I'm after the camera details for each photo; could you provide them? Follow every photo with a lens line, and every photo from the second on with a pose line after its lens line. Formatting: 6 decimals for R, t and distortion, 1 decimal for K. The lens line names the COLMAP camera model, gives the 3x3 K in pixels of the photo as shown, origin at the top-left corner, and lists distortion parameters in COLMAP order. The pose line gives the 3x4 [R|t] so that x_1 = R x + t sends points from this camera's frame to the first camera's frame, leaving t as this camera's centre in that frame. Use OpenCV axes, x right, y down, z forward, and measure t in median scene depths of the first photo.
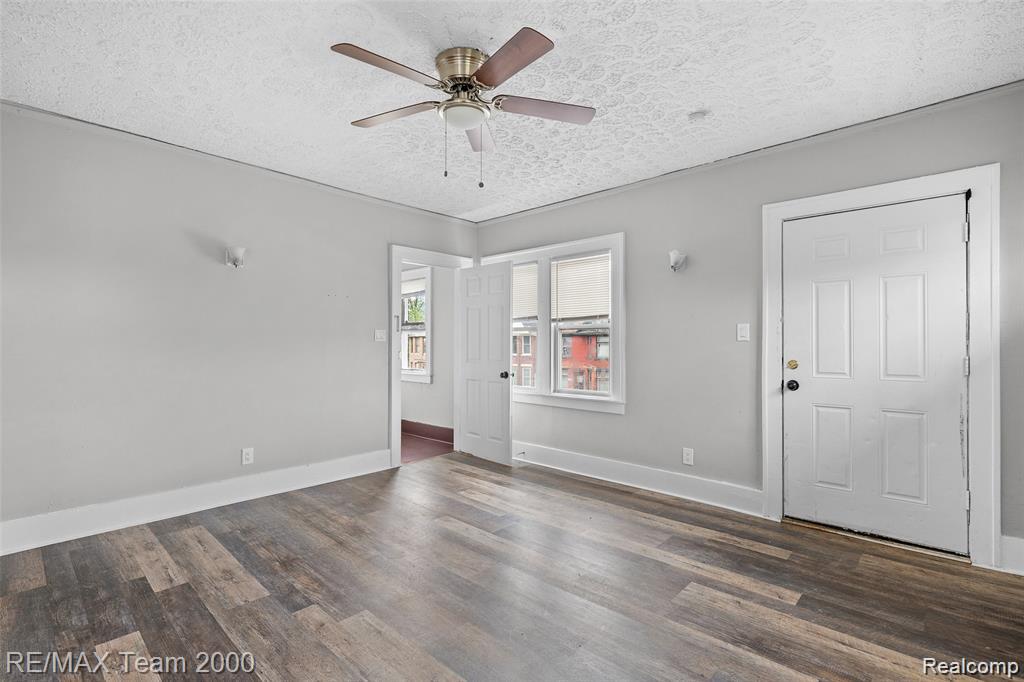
lens RADIAL K [[476.5, 0, 515.3], [0, 476.5, 343.4], [0, 0, 1]] dist [-0.000601, -0.000364]
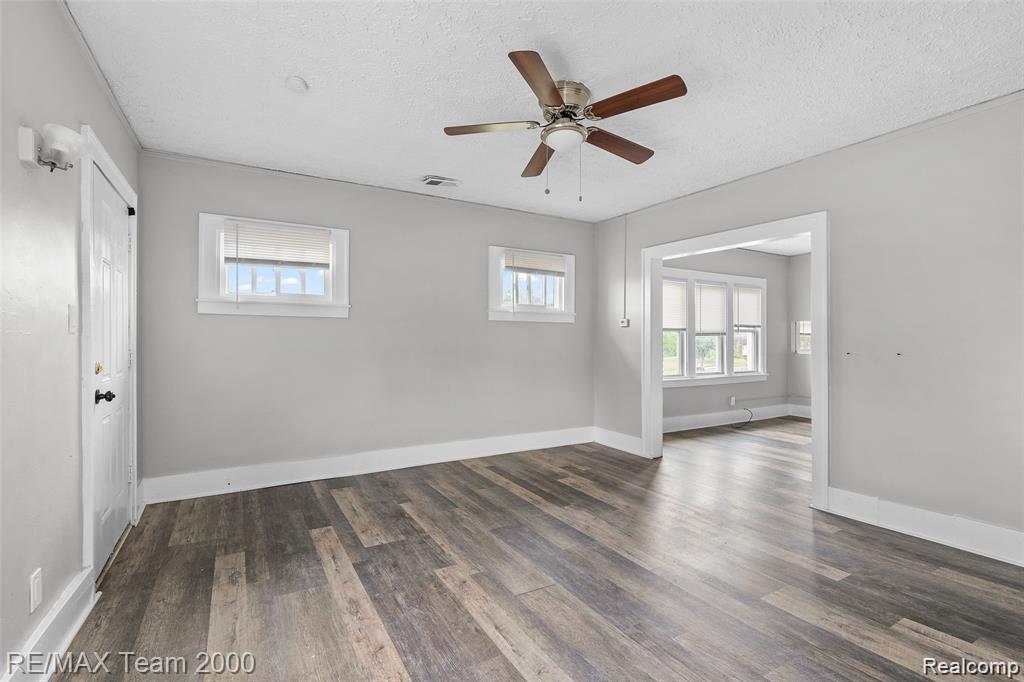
lens RADIAL K [[476.5, 0, 515.3], [0, 476.5, 343.4], [0, 0, 1]] dist [-0.000601, -0.000364]
pose [[-0.958657, -0.002036, 0.284556, -0.296396], [-0.002023, 0.999998, 0.000339, 0.008597], [-0.284557, -0.000251, -0.958659, 1.970751]]
